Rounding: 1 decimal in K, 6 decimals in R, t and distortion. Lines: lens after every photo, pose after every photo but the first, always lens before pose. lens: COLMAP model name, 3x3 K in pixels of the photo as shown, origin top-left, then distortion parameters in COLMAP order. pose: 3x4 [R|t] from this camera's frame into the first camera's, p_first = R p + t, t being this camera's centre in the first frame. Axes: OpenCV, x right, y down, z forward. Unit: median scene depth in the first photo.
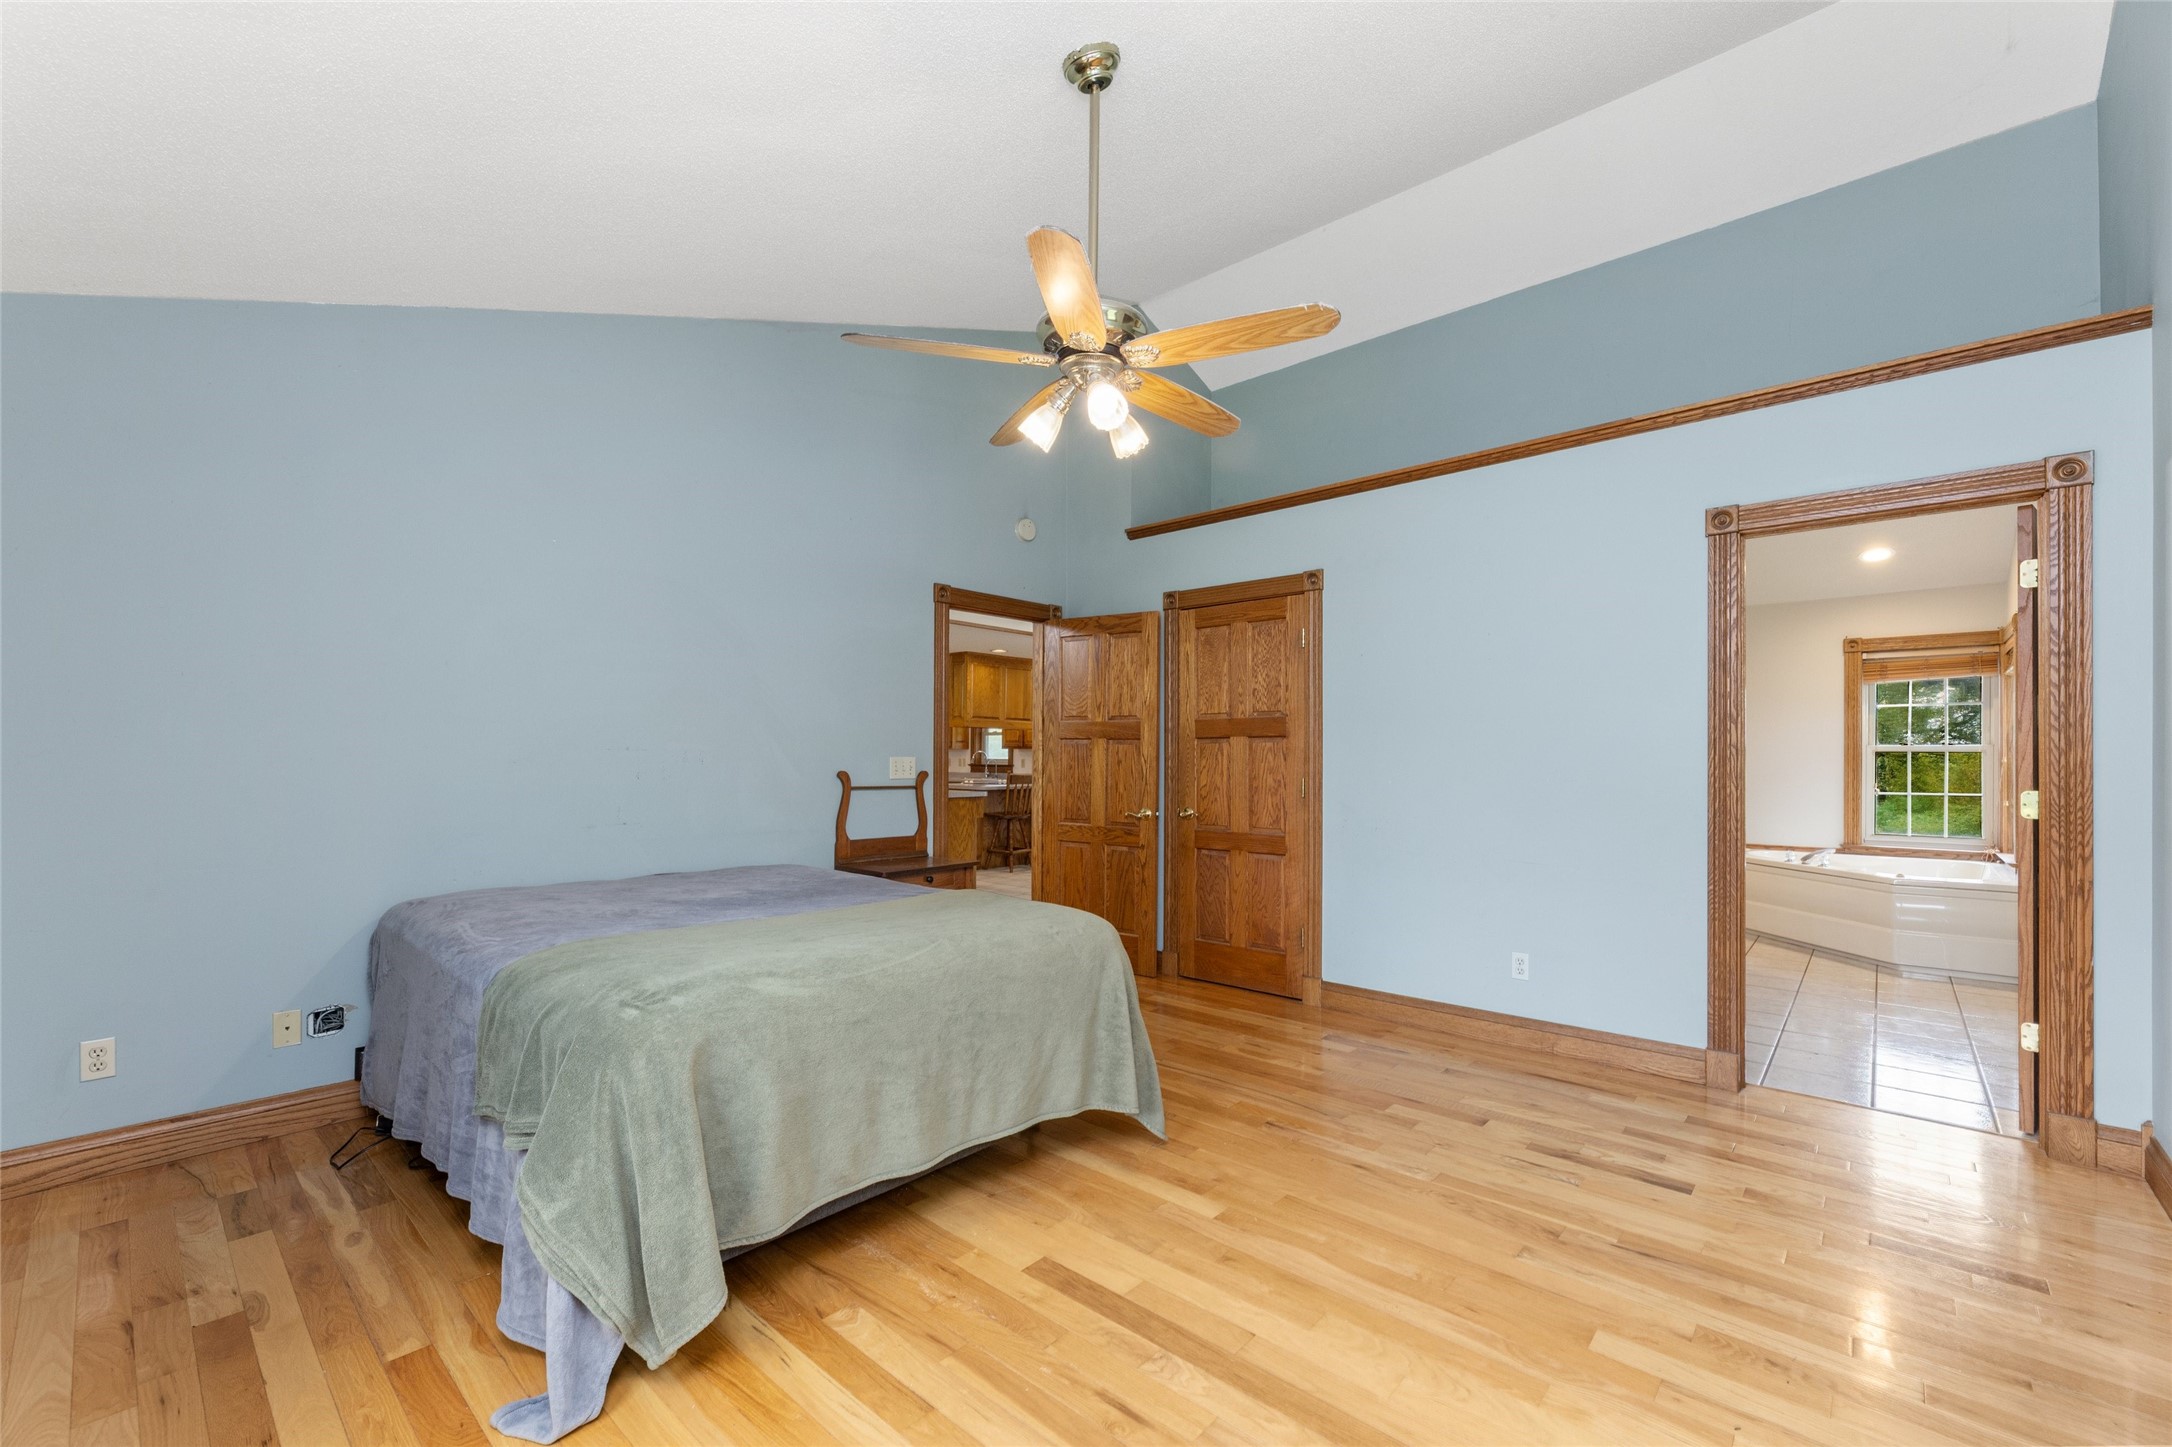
lens RADIAL K [[946.1, 0, 1028.9], [0, 946.1, 754.2], [0, 0, 1]] dist [-0.001304, -0.000351]
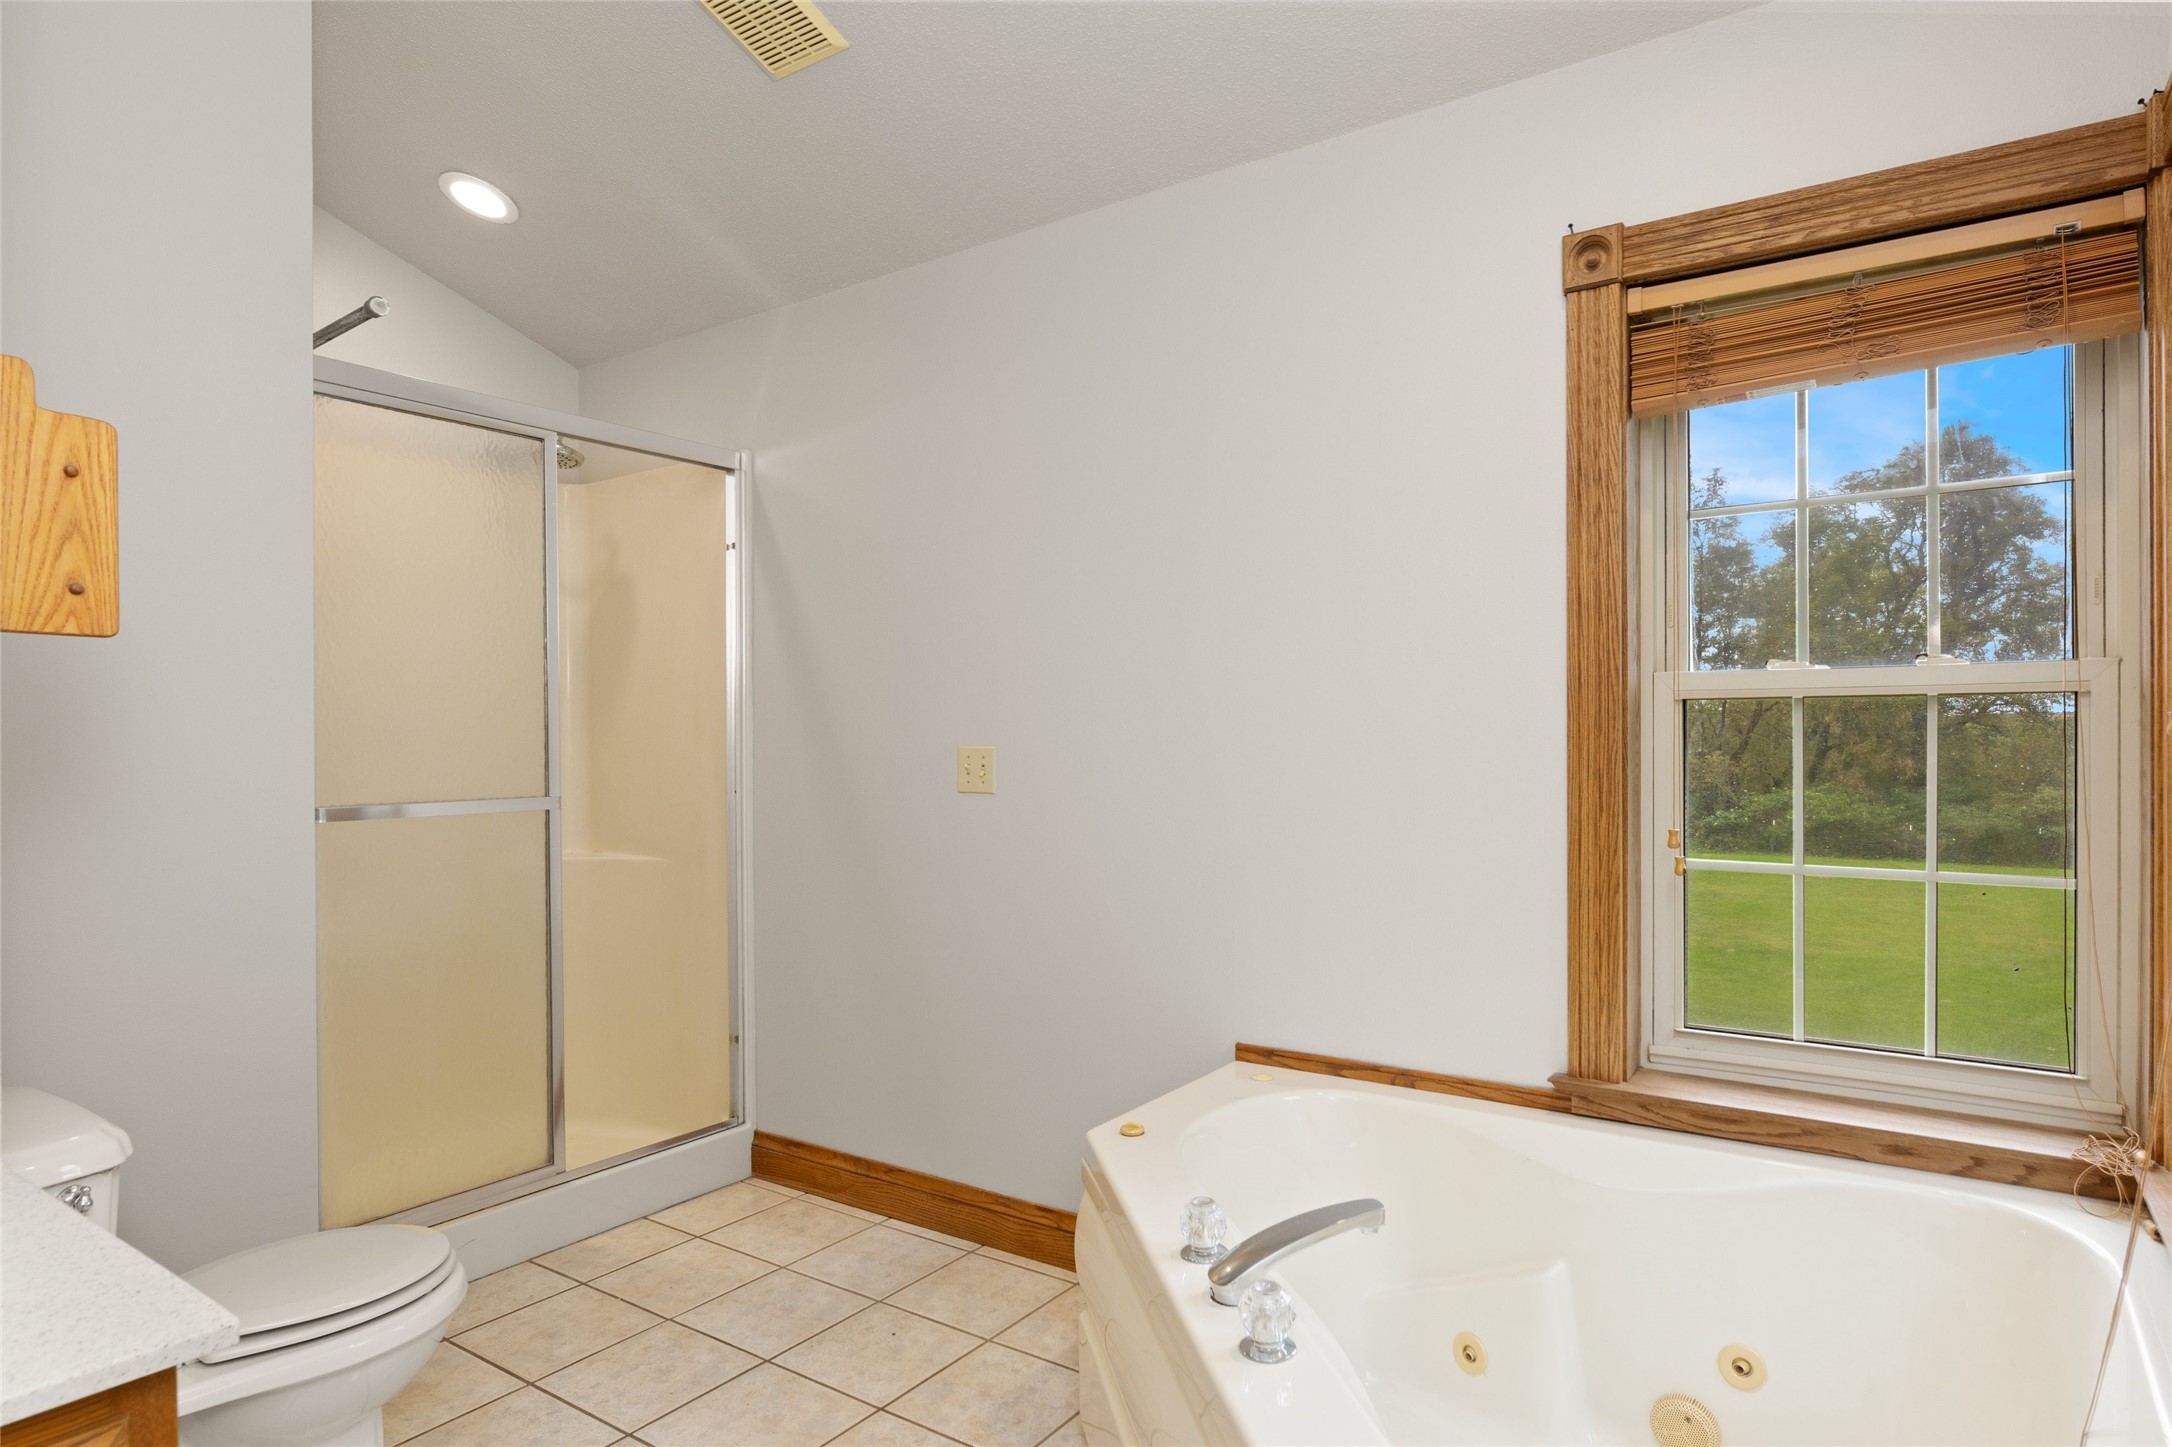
lens RADIAL K [[1231.7, 0, 1091.9], [0, 1231.7, 739.6], [0, 0, 1]] dist [-0.004722, 0.001659]
pose [[0.990996, -0.010656, 0.133470, 0.708269], [0.009578, 0.999916, 0.008717, 0.004348], [-0.133552, -0.007360, 0.991014, 0.710342]]
